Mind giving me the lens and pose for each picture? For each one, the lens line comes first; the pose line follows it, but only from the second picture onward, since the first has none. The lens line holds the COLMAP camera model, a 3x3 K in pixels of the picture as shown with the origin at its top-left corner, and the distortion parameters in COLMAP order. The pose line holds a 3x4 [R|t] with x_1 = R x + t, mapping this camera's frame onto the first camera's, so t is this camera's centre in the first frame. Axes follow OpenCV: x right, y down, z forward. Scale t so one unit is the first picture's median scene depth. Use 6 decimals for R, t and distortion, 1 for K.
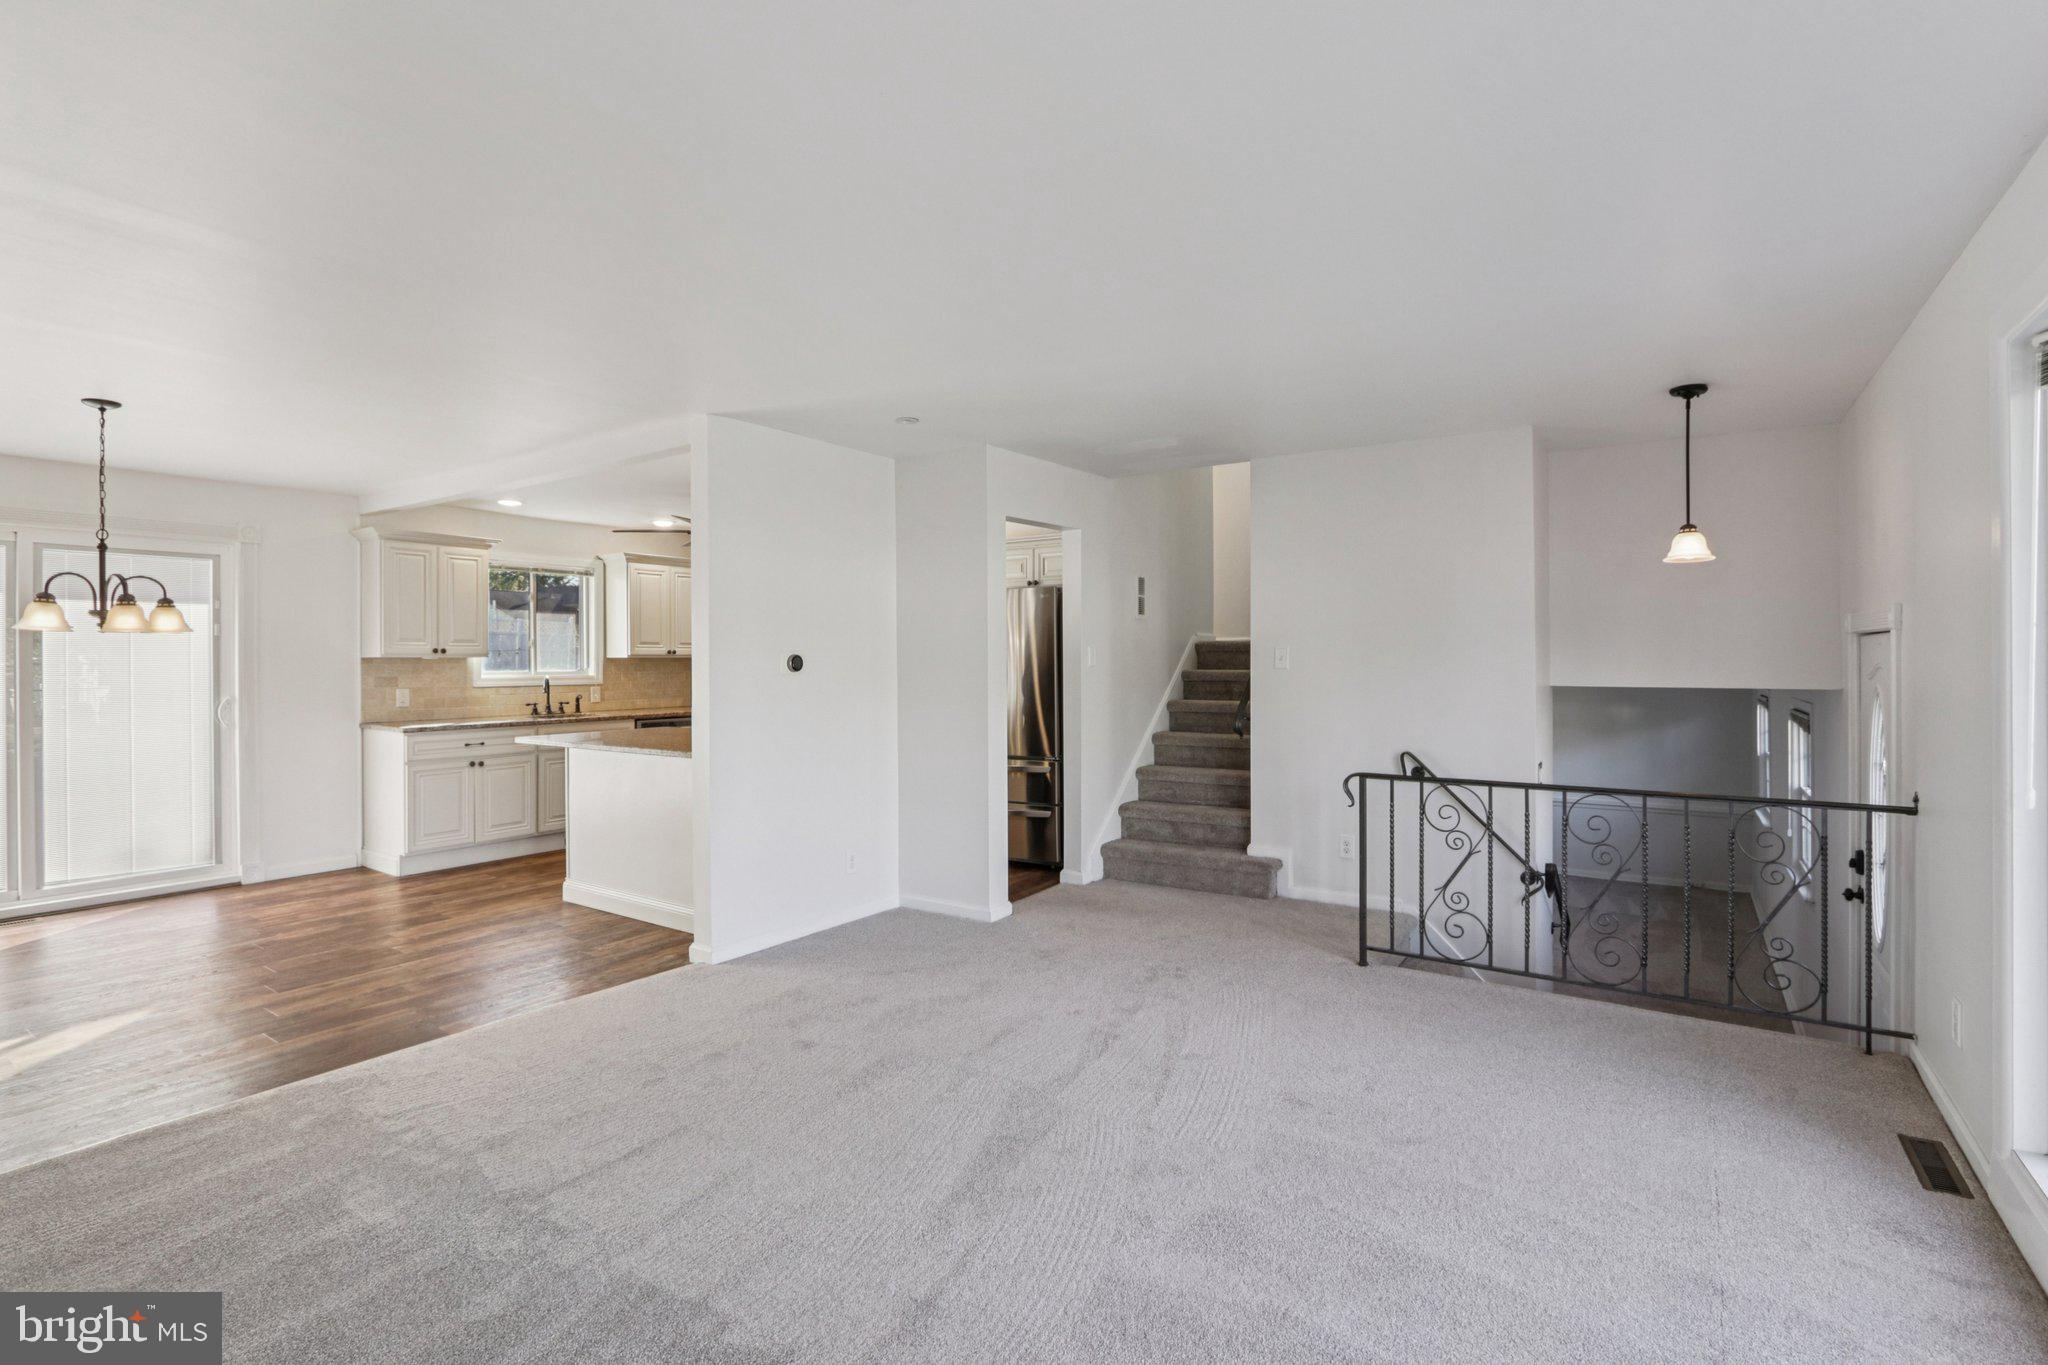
lens RADIAL K [[961.5, 0, 1018.6], [0, 961.5, 659.7], [0, 0, 1]] dist [-0.027443, 0.007114]
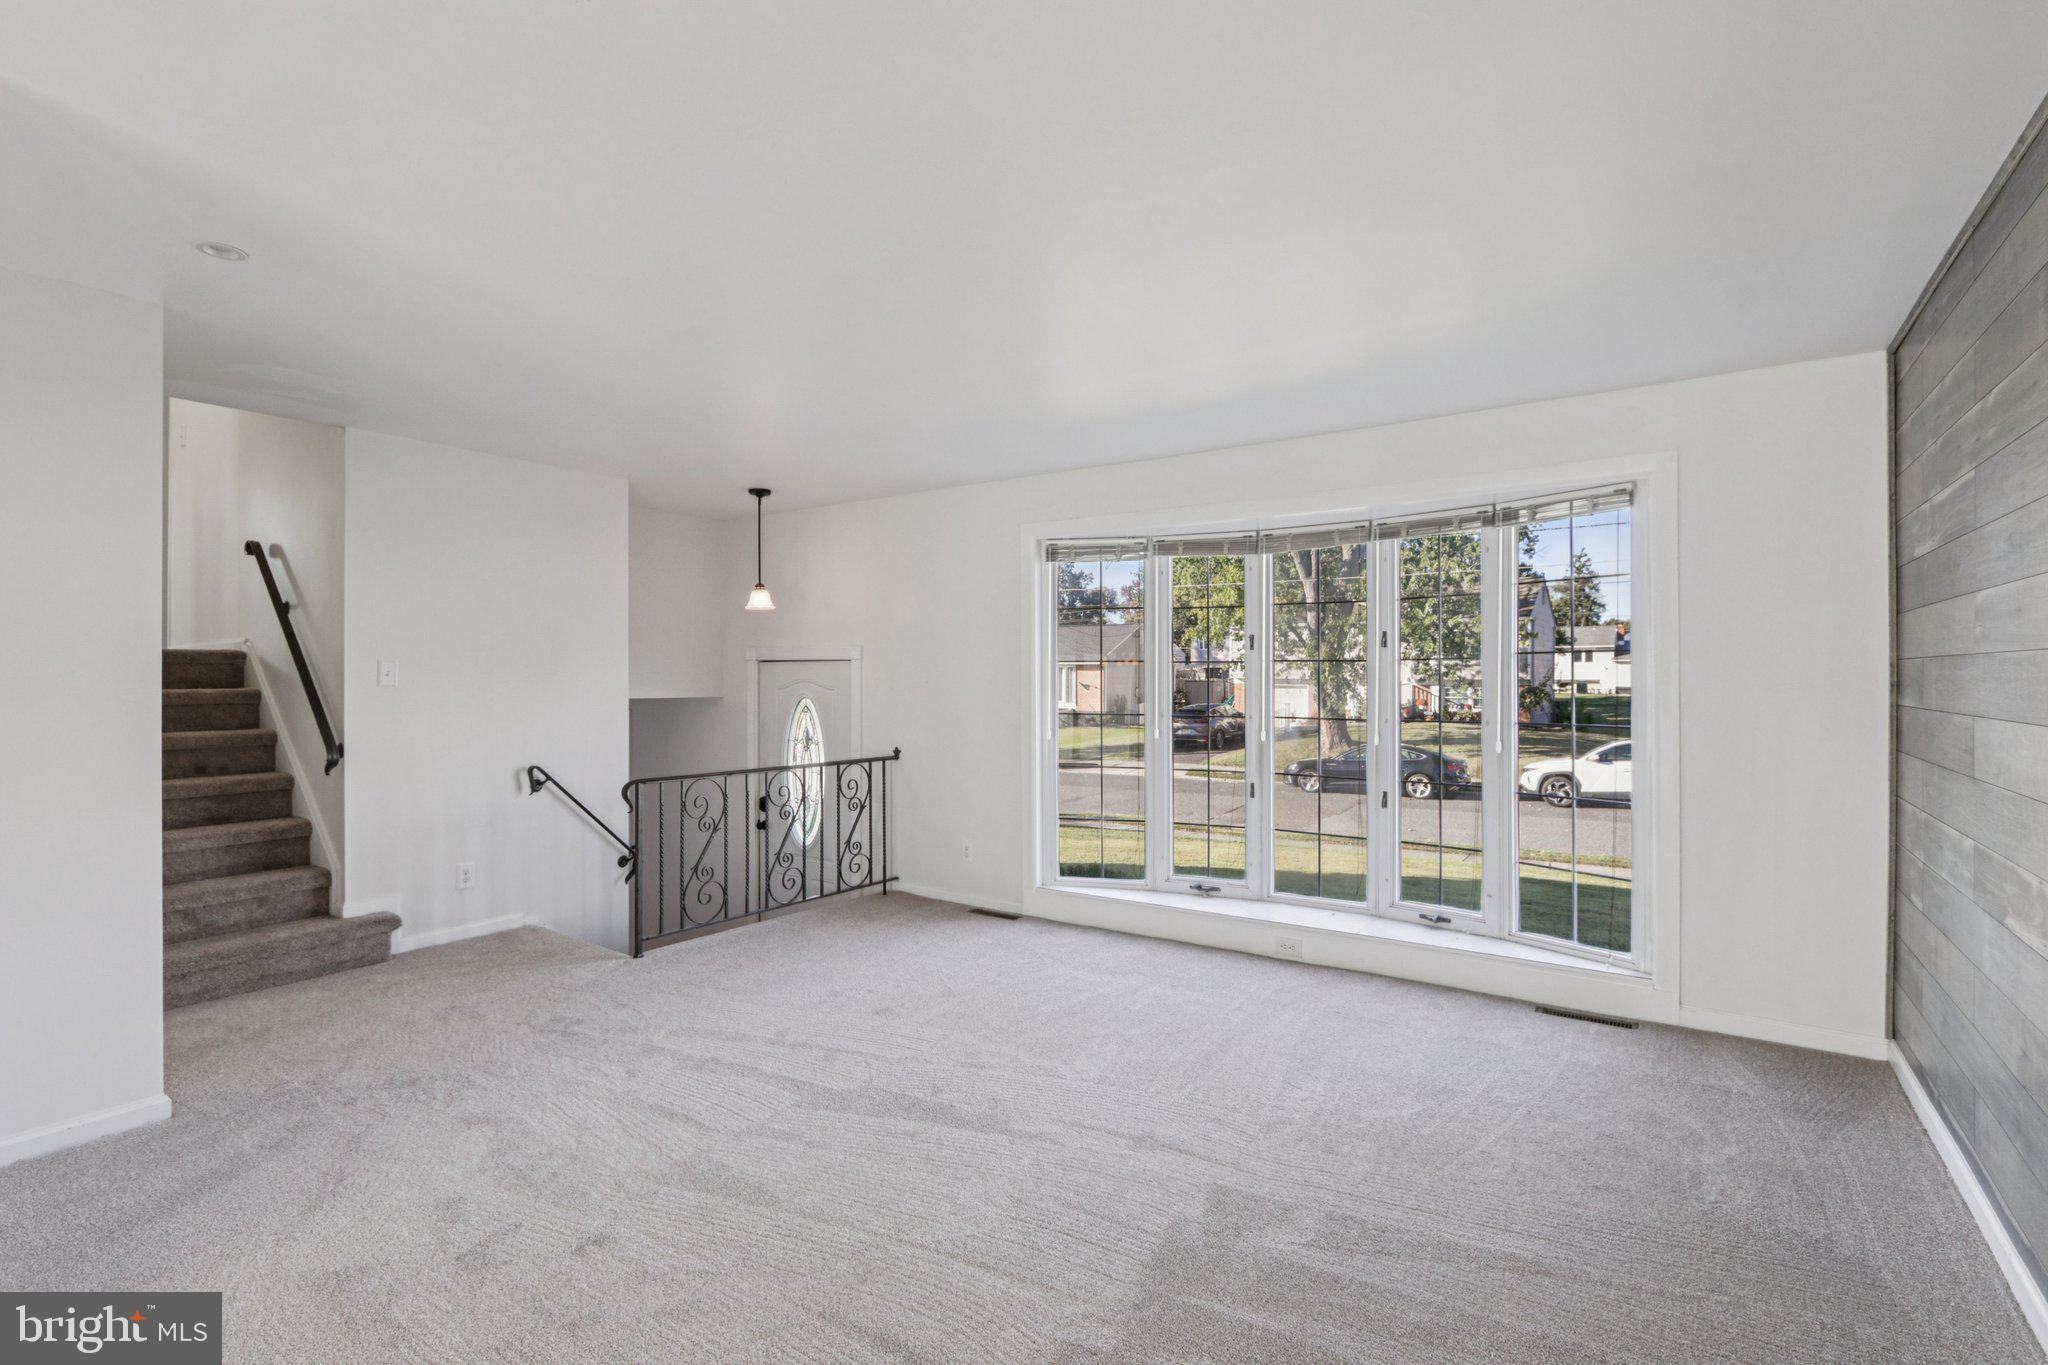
lens RADIAL K [[961.5, 0, 1019.9], [0, 961.5, 668.1], [0, 0, 1]] dist [-0.027443, 0.007114]
pose [[0.007033, 0.012063, 0.999903, -0.564794], [-0.001084, 0.999927, -0.012055, 0.003433], [-0.999975, -0.000999, 0.007045, 0.439270]]
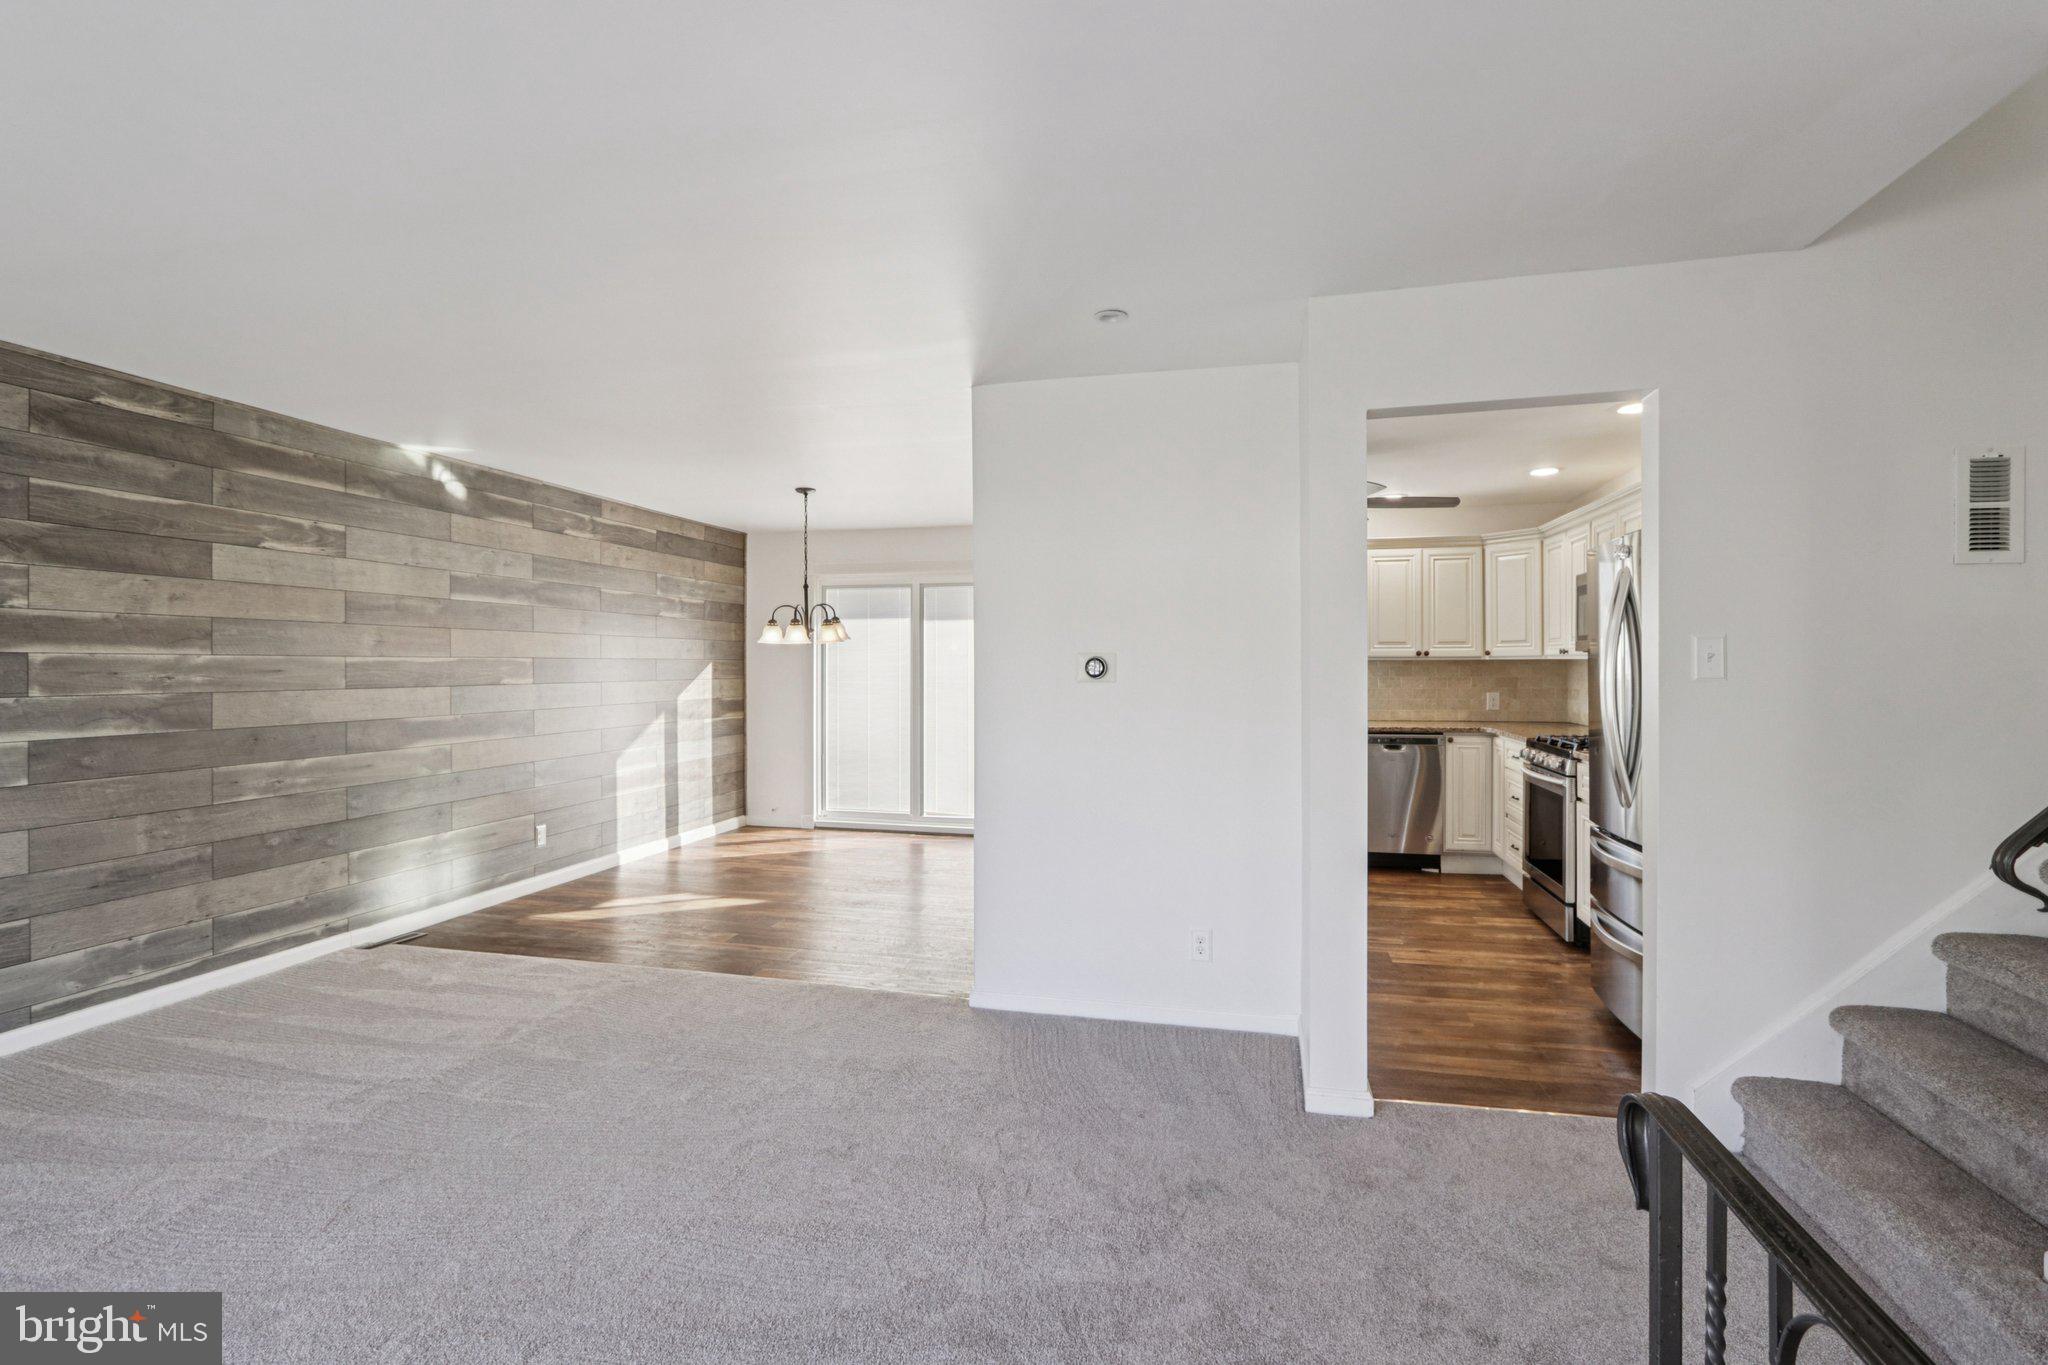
lens RADIAL K [[961.5, 0, 1001.9], [0, 961.5, 663.7], [0, 0, 1]] dist [-0.027443, 0.007114]
pose [[0.341235, 0.002710, -0.939974, 0.422700], [-0.000729, 0.999996, 0.002619, -0.001309], [0.939978, -0.000208, 0.341236, 0.580135]]
